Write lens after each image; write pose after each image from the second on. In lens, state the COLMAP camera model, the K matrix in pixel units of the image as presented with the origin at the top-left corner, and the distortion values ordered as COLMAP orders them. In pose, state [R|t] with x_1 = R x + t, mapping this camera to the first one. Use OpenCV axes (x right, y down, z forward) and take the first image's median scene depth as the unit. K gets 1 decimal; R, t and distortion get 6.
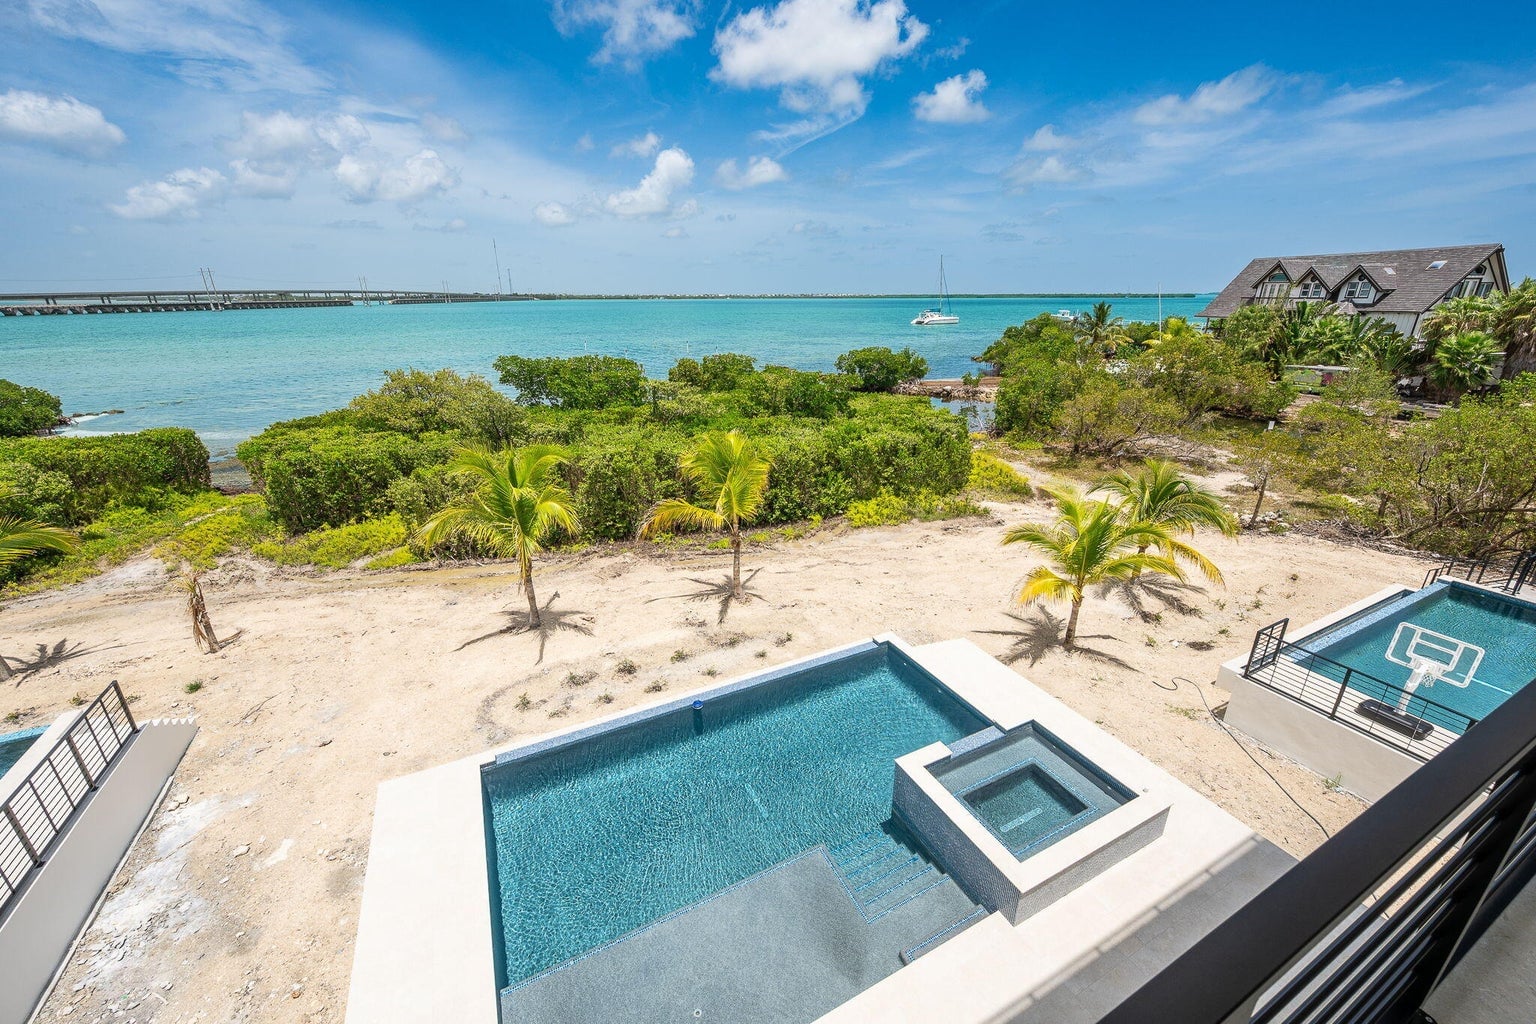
lens RADIAL K [[602.9, 0, 774.7], [0, 602.9, 516.2], [0, 0, 1]] dist [-0.002562, -0.000266]
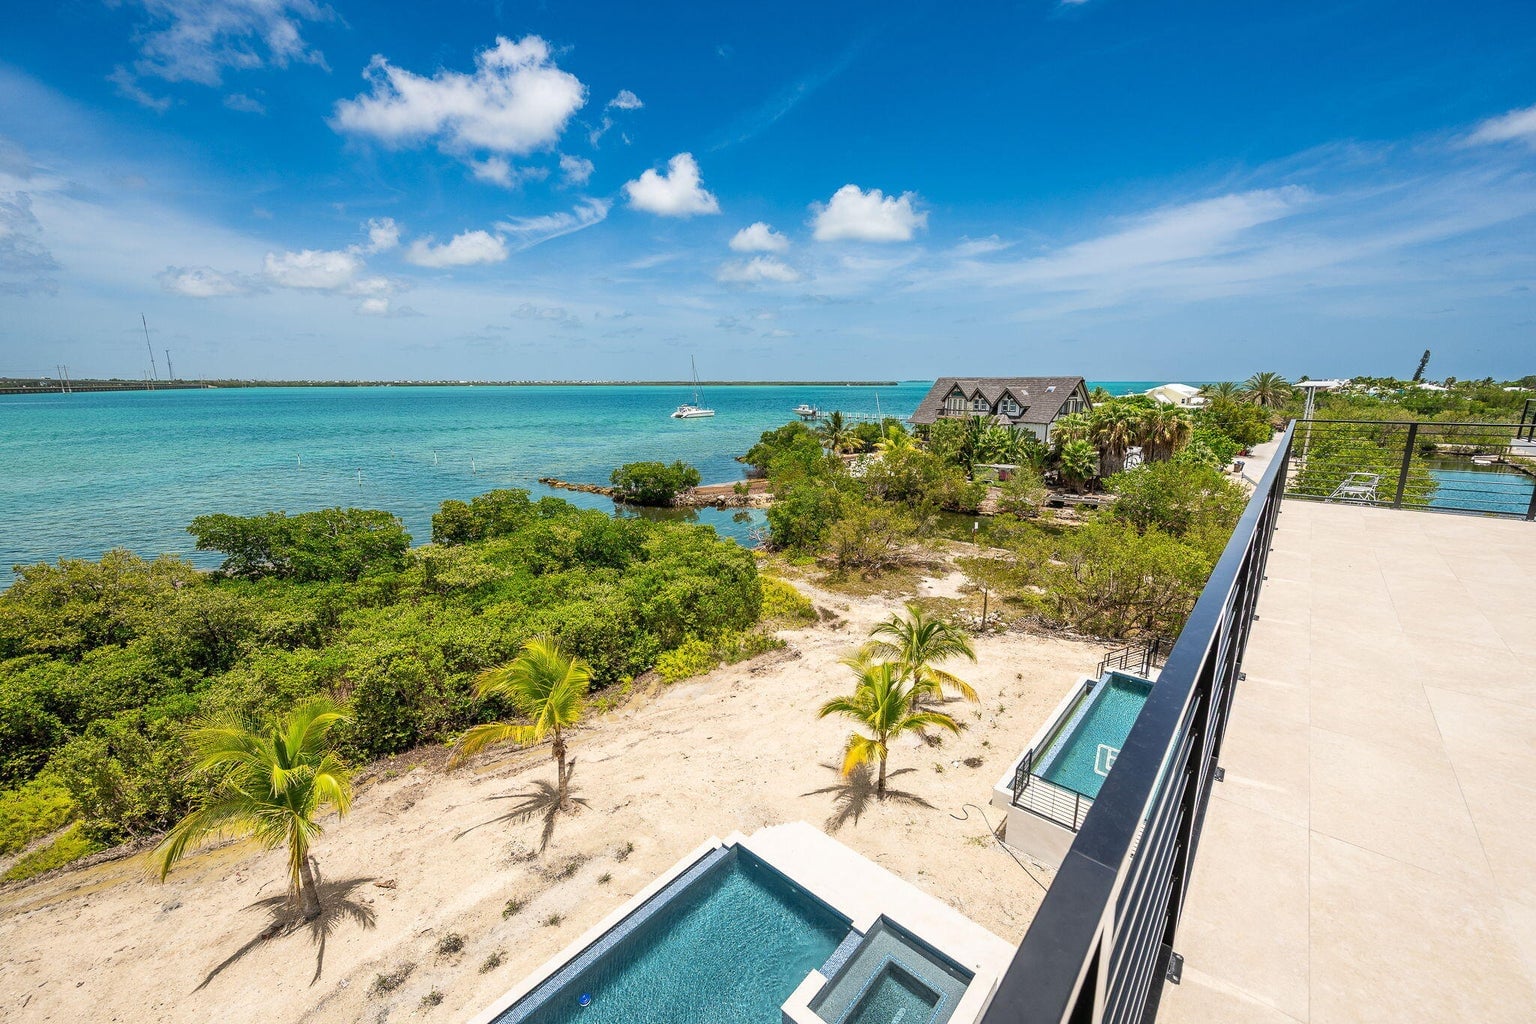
lens RADIAL K [[602.9, 0, 774.7], [0, 602.9, 516.2], [0, 0, 1]] dist [-0.002562, -0.000266]
pose [[0.927008, -0.080541, 0.366292, -0.046104], [0.128661, 0.985694, -0.108875, -0.120038], [-0.352283, 0.148055, 0.924108, -0.038801]]
